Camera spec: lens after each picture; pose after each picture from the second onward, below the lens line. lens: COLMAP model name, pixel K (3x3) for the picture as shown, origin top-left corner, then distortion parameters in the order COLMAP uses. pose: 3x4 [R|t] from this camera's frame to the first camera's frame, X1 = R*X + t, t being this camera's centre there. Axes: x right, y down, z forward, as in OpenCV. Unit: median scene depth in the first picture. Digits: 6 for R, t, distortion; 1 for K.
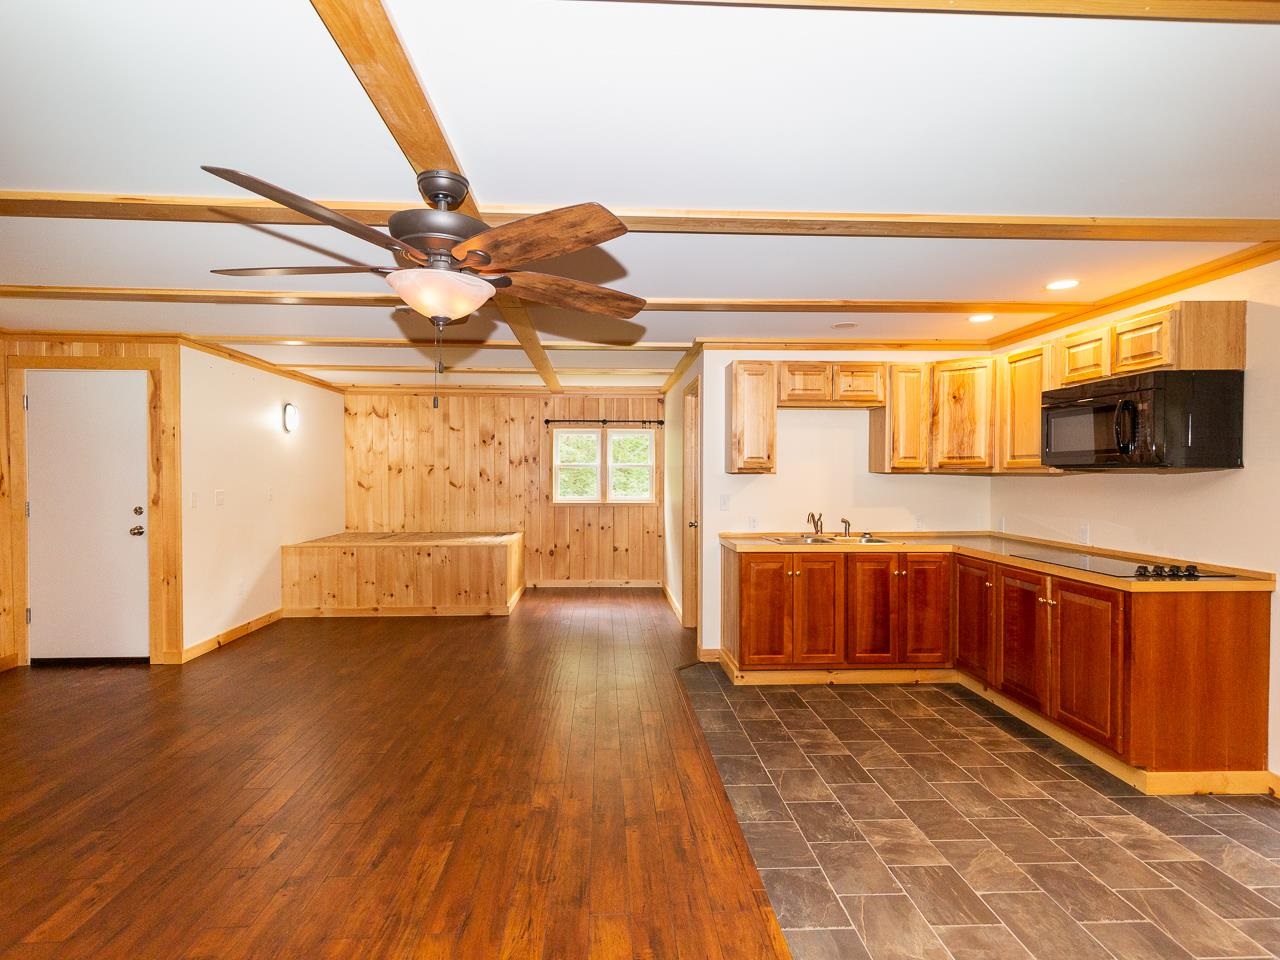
lens RADIAL K [[667.5, 0, 637.6], [0, 667.5, 480.9], [0, 0, 1]] dist [0.015595, -0.004044]
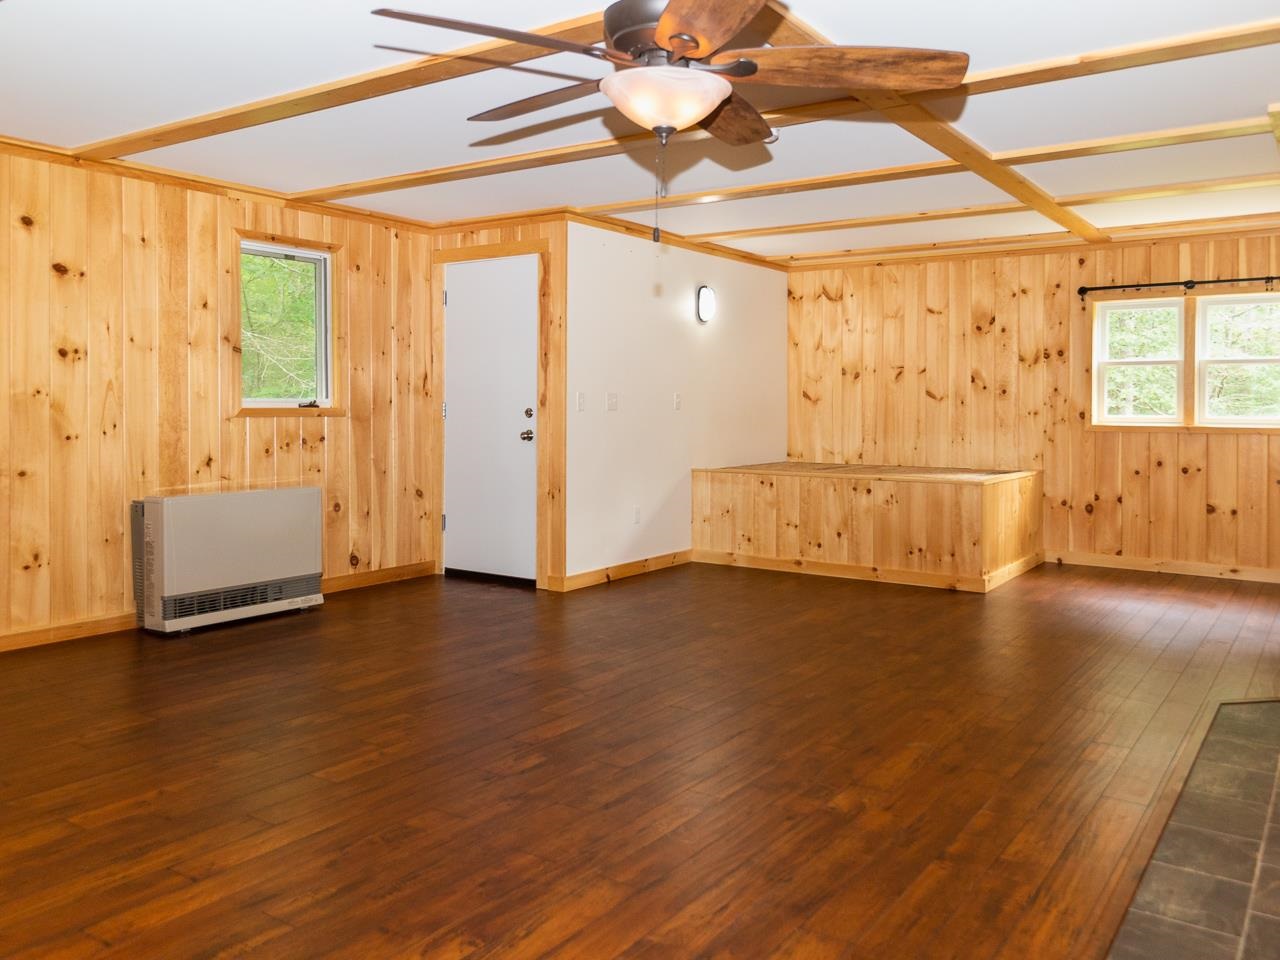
lens RADIAL K [[1051.0, 0, 635.5], [0, 1051.0, 403.2], [0, 0, 1]] dist [0.014774, -0.022679]
pose [[0.785343, -0.000620, -0.619060, 0.172248], [-0.010150, 0.999852, -0.013878, 0.038317], [0.618977, 0.017182, 0.785221, 0.001405]]
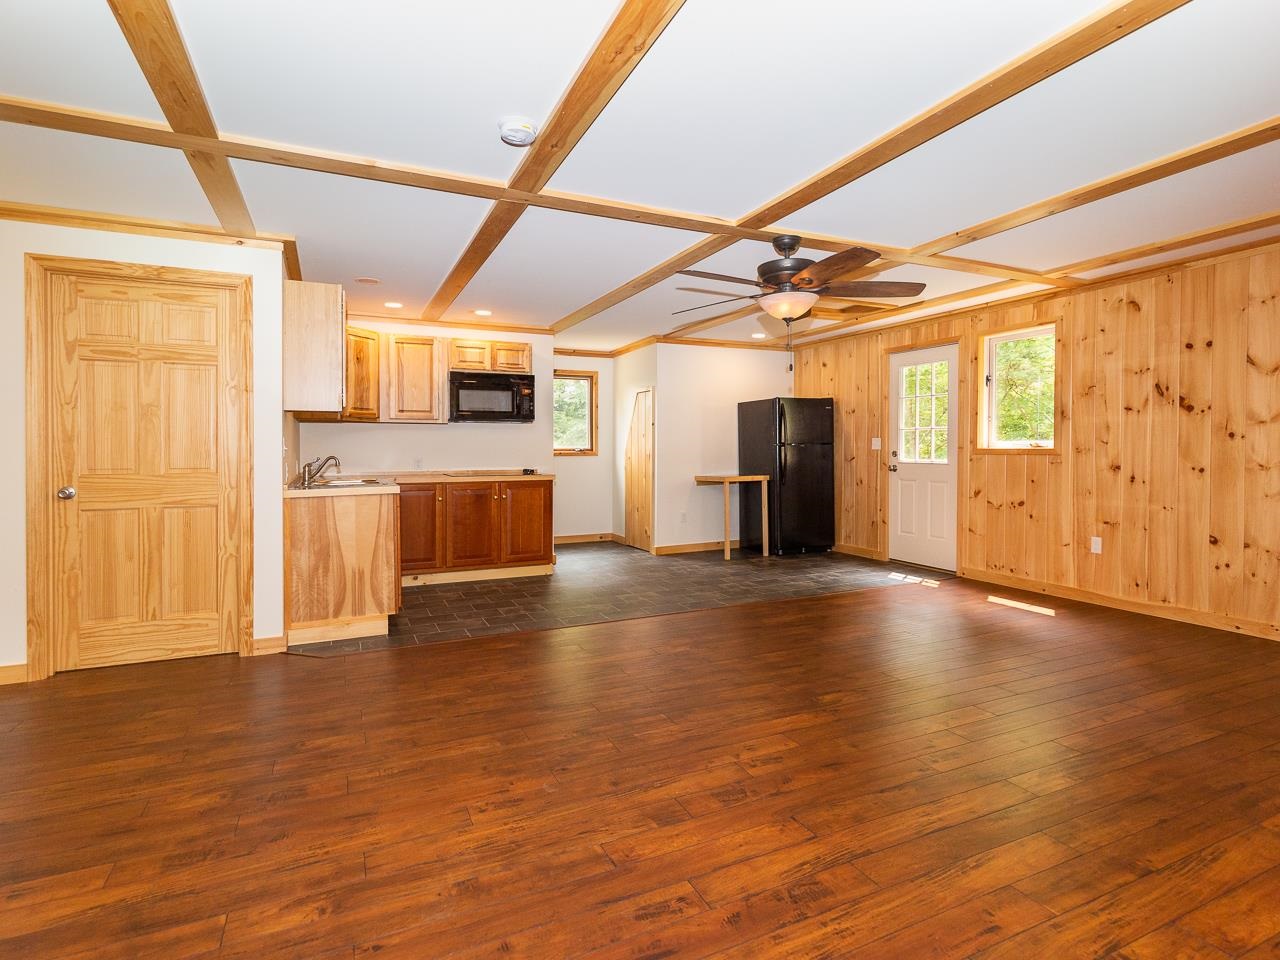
lens RADIAL K [[667.5, 0, 640.0], [0, 667.5, 473.2], [0, 0, 1]] dist [0.015595, -0.004044]
pose [[-0.373713, -0.036531, 0.926825, -0.638756], [0.008623, 0.999044, 0.042854, 0.026342], [-0.927504, 0.024007, -0.373040, 0.737001]]
